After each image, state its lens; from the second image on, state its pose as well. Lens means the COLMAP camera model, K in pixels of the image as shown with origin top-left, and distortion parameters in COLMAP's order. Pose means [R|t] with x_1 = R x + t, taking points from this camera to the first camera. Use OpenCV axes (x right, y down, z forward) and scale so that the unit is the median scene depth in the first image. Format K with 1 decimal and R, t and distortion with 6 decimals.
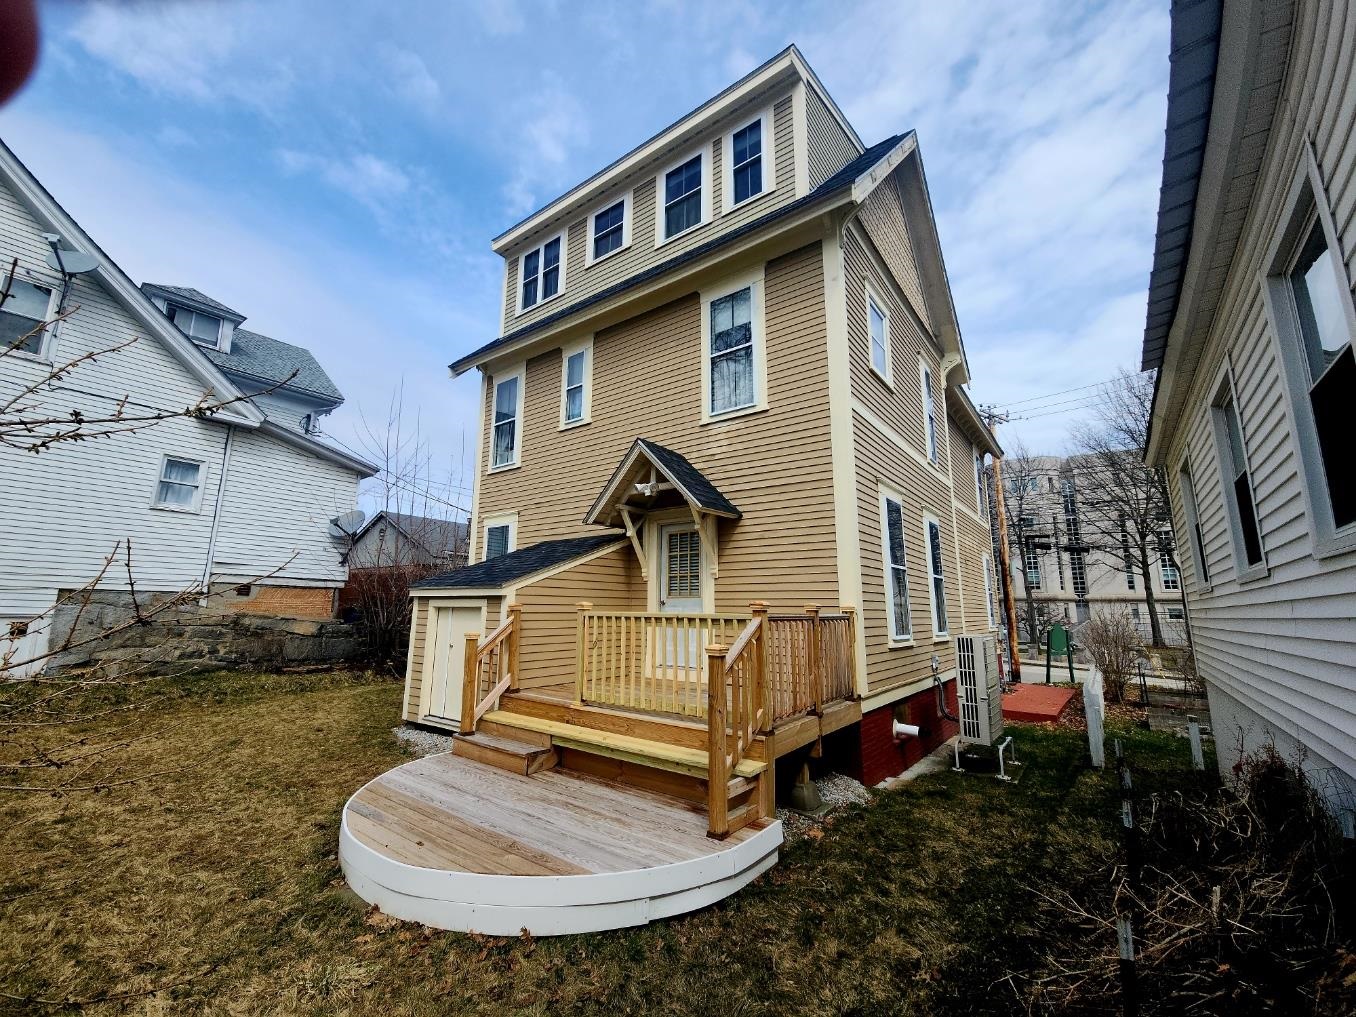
lens RADIAL K [[555.8, 0, 678.0], [0, 555.8, 508.5], [0, 0, 1]] dist [0.000950, 0.000154]
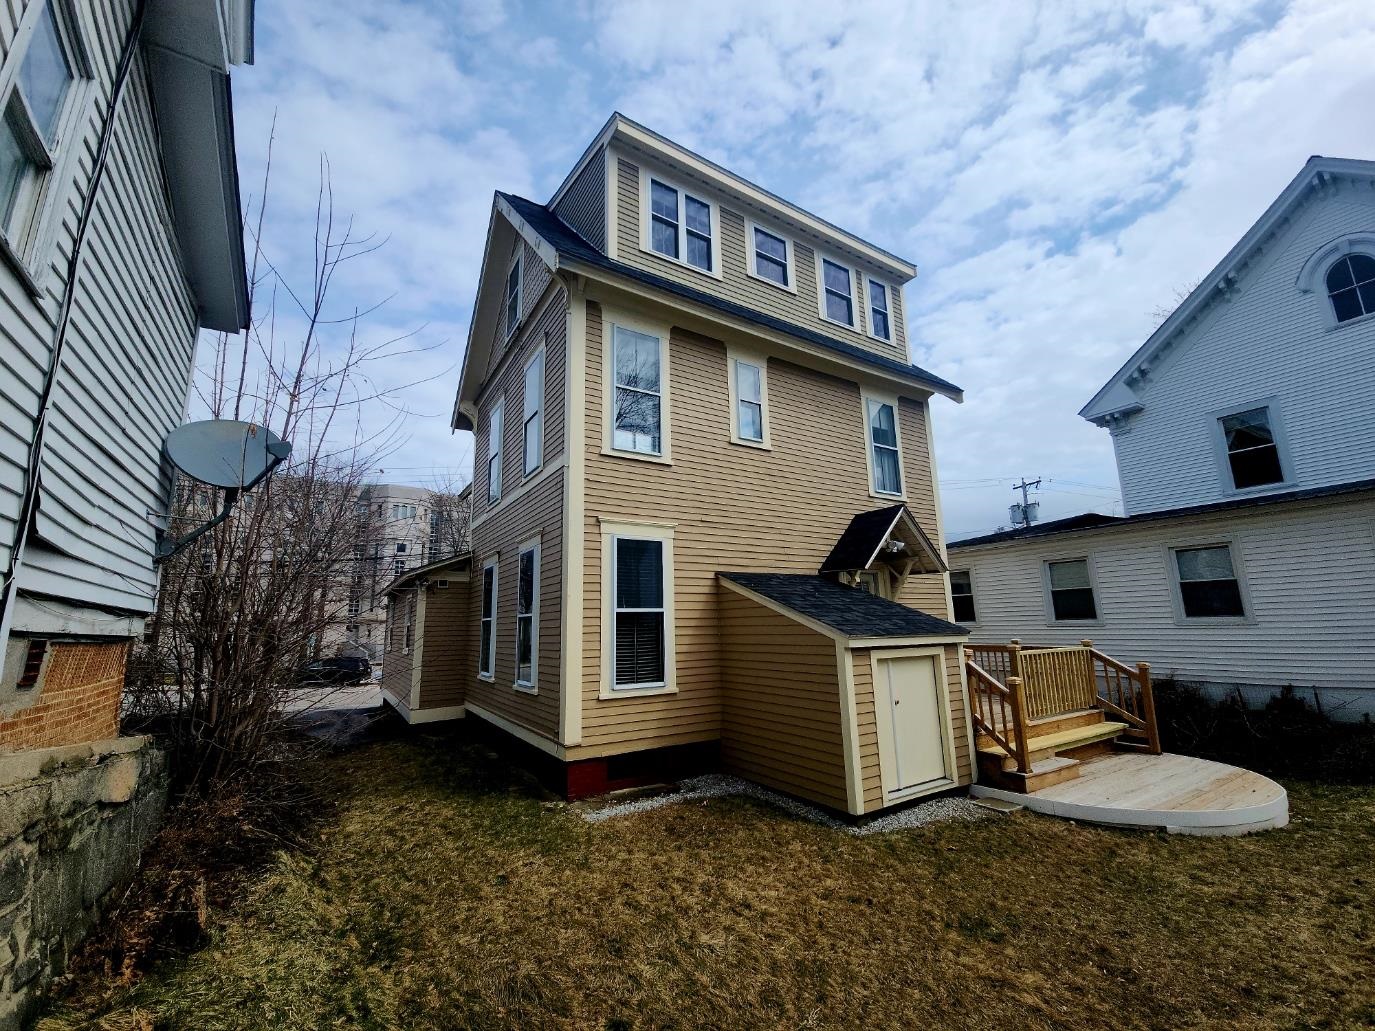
lens RADIAL K [[556.5, 0, 687.5], [0, 556.5, 515.5], [0, 0, 1]] dist [-0.002079, -0.000187]
pose [[0.353242, 0.165243, 0.920823, -1.095859], [-0.145659, 0.981988, -0.120342, 0.089909], [-0.924123, -0.091617, 0.370949, 0.805905]]
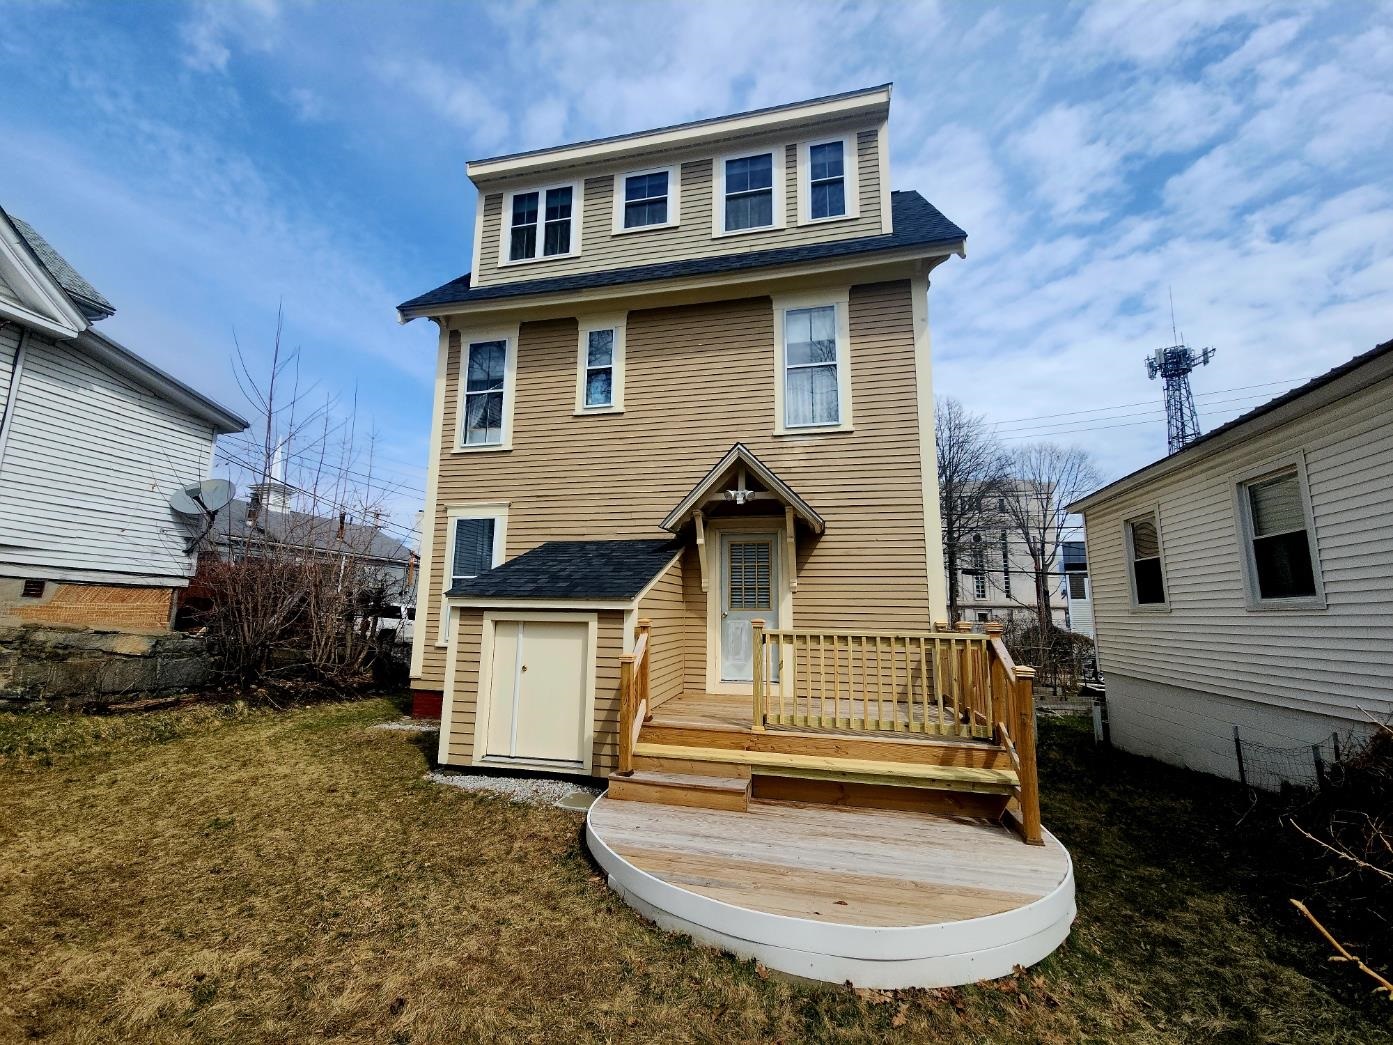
lens RADIAL K [[570.1, 0, 696.5], [0, 570.1, 522.5], [0, 0, 1]] dist [0.000598, -0.000521]
pose [[0.913143, 0.069057, 0.401747, -0.422509], [-0.079416, 0.996799, 0.009164, 0.004608], [-0.399829, -0.040274, 0.915705, 0.113016]]
